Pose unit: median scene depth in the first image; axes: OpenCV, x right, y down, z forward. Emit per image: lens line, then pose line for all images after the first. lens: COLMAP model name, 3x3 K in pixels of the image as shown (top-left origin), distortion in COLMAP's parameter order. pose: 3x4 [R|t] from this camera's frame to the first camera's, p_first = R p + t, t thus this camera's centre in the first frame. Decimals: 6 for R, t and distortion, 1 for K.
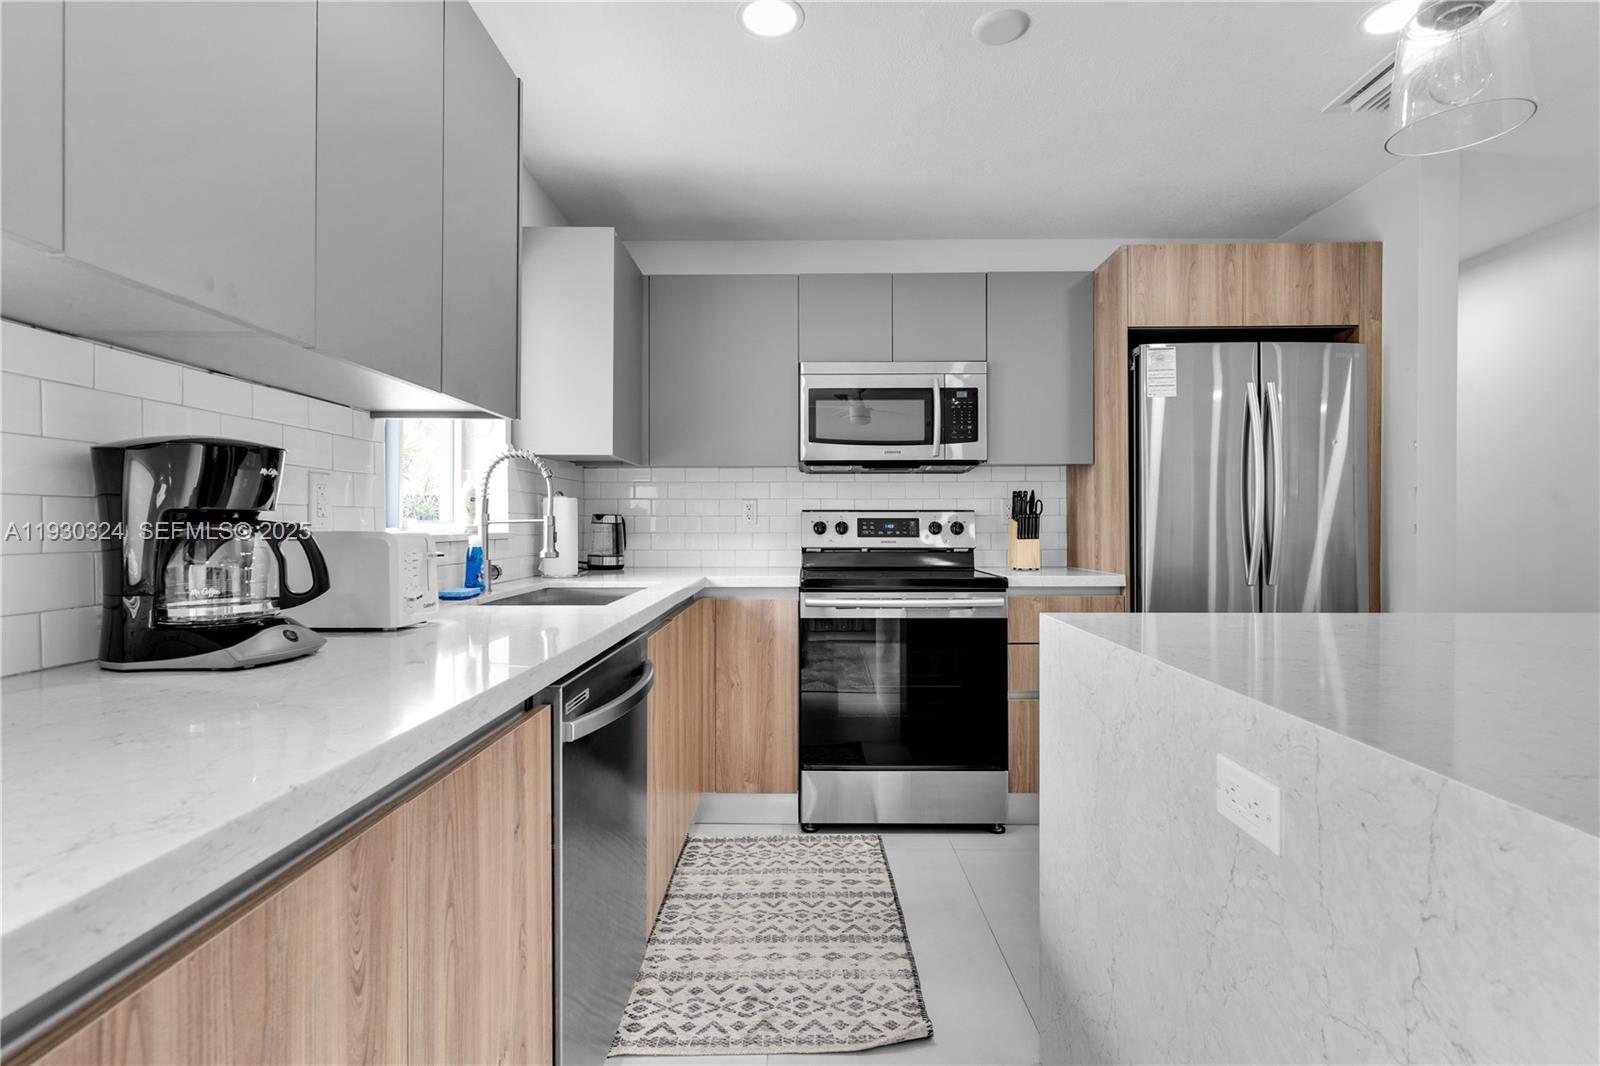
lens RADIAL K [[762.3, 0, 795.1], [0, 762.3, 526.2], [0, 0, 1]] dist [-0.000218, 0.000235]
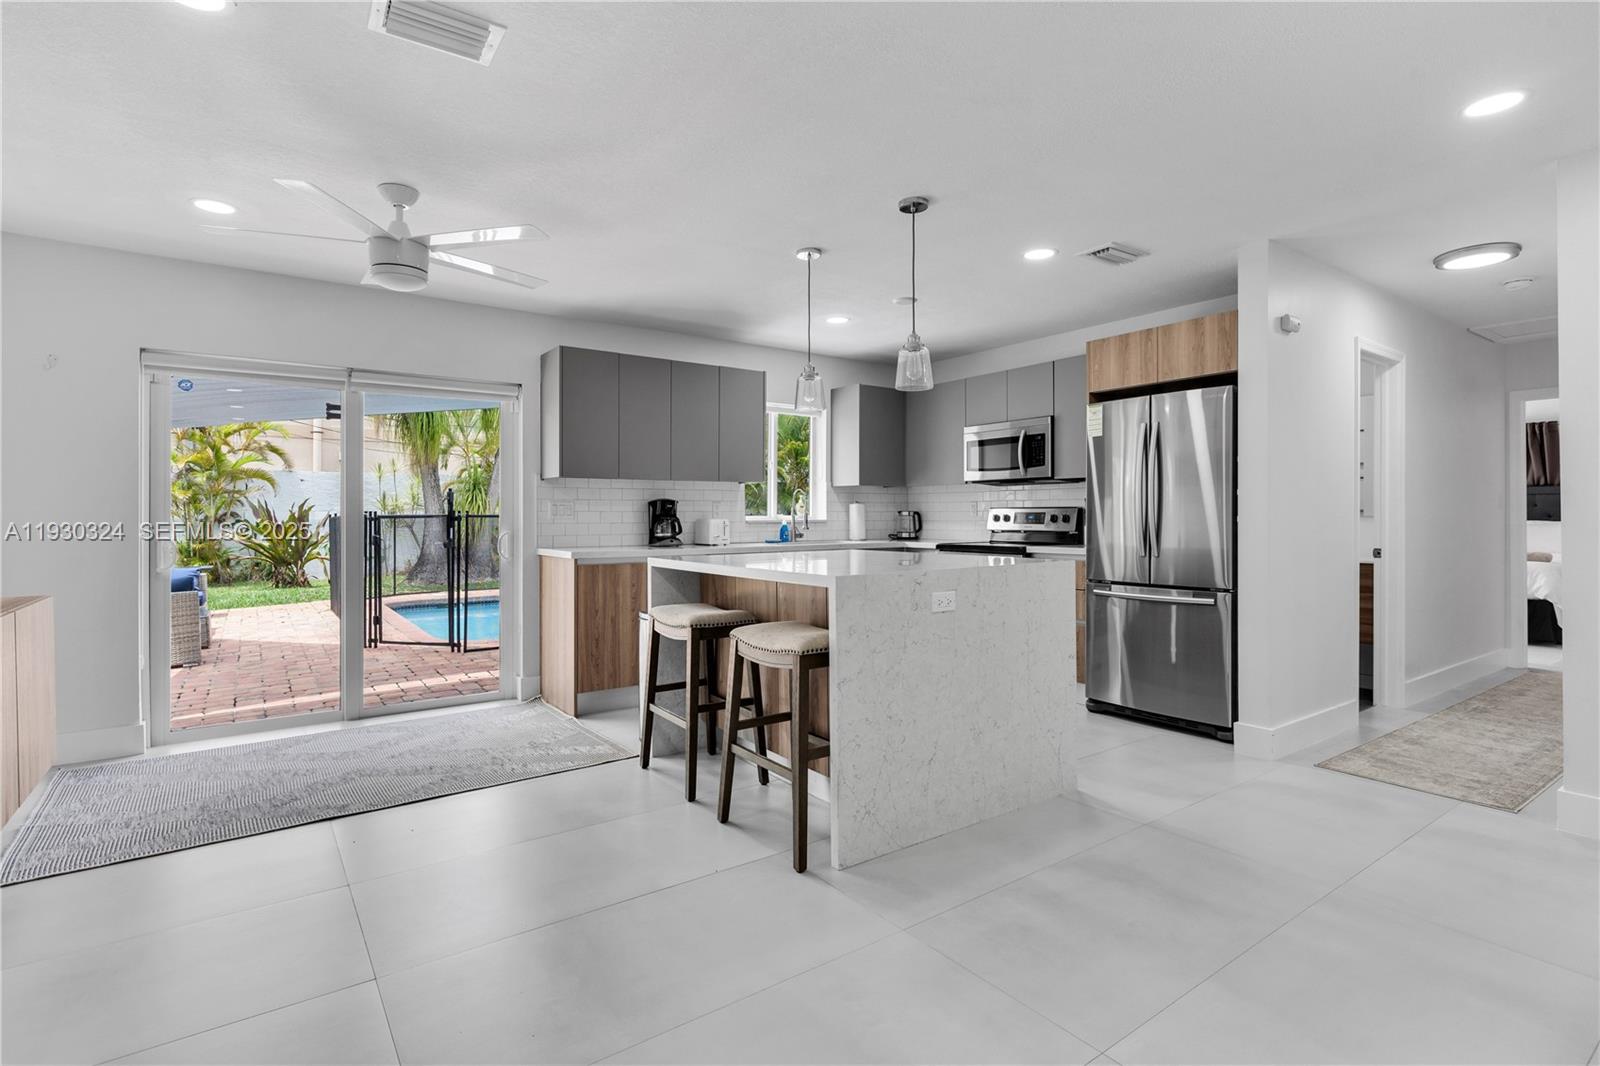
lens RADIAL K [[762.3, 0, 795.1], [0, 762.3, 526.2], [0, 0, 1]] dist [-0.000218, 0.000235]
pose [[0.595021, 0.010172, -0.803645, 1.549177], [0.000957, 0.999910, 0.013365, -0.004323], [0.803709, -0.008722, 0.594958, -0.510808]]
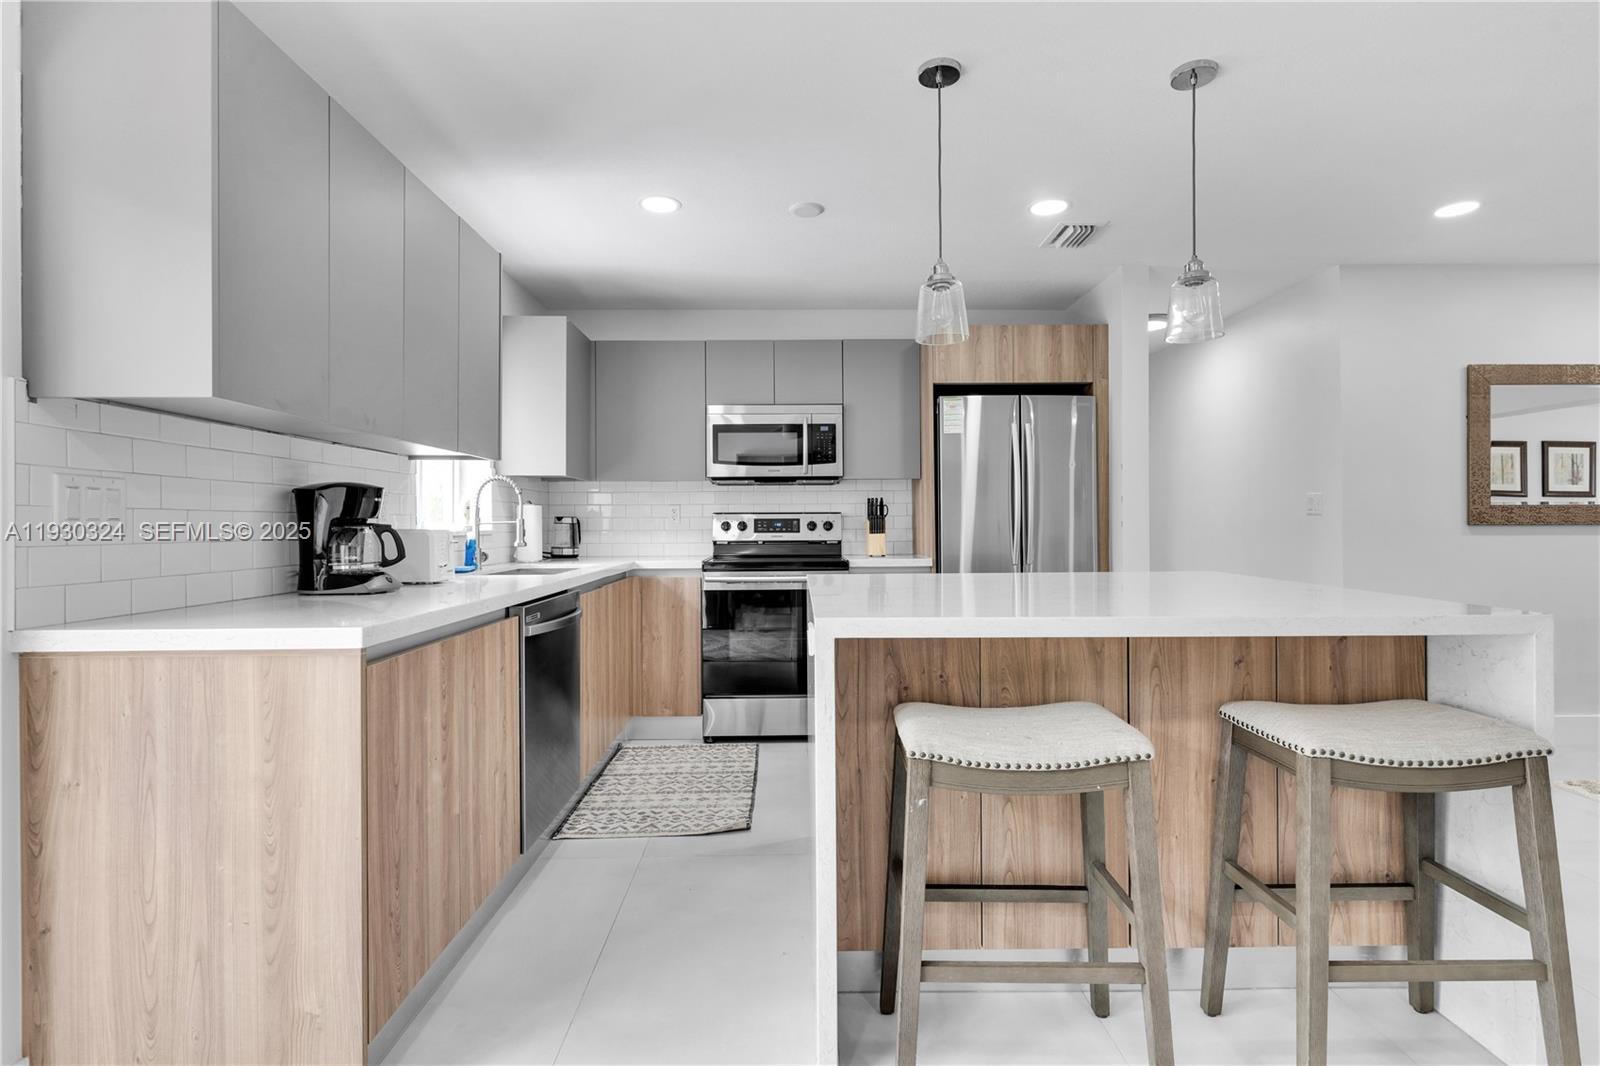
lens RADIAL K [[767.5, 0, 796.8], [0, 767.5, 522.6], [0, 0, 1]] dist [0.002193, 0.000083]
pose [[0.999645, -0.004388, 0.026262, 0.165516], [0.004464, 0.999986, -0.002866, 0.000527], [-0.026249, 0.002982, 0.999651, -0.478069]]
